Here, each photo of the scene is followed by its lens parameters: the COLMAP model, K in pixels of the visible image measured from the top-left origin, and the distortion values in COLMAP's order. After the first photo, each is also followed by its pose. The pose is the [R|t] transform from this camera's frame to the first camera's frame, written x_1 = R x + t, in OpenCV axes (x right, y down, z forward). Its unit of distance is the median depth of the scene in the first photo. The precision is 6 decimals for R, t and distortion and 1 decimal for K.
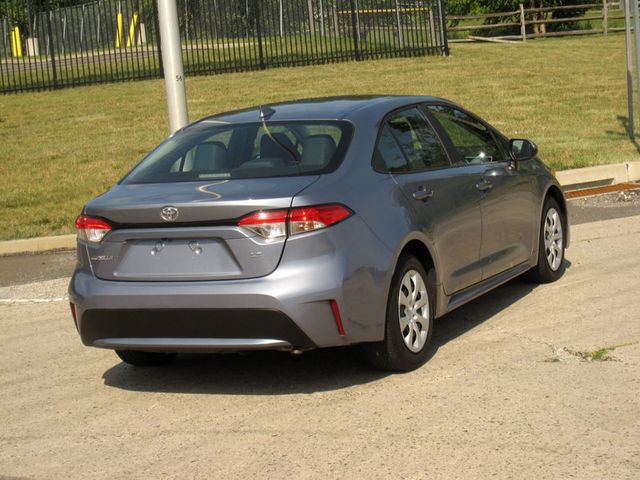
lens RADIAL K [[1581.8, 0, 319.4], [0, 1581.8, 240.9], [0, 0, 1]] dist [-0.122649, 0.000000]
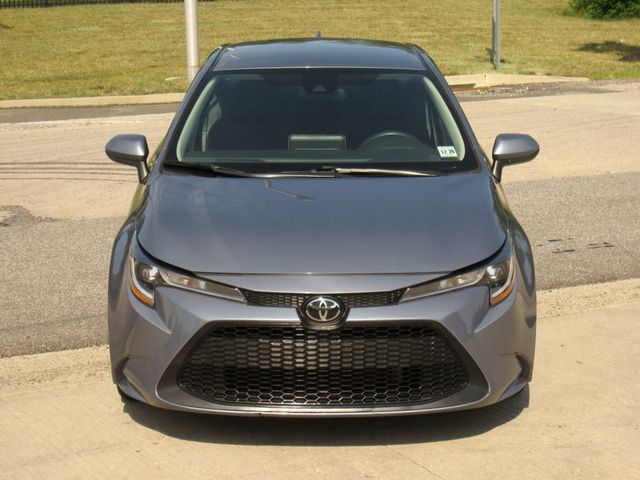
lens RADIAL K [[1581.8, 0, 319.4], [0, 1581.8, 239.4], [0, 0, 1]] dist [-0.122649, 0.000000]
pose [[0.996296, 0.051883, 0.068571, -0.036617], [-0.054219, 0.997995, 0.032655, 0.043539], [-0.066739, -0.036252, 0.997112, -0.319502]]
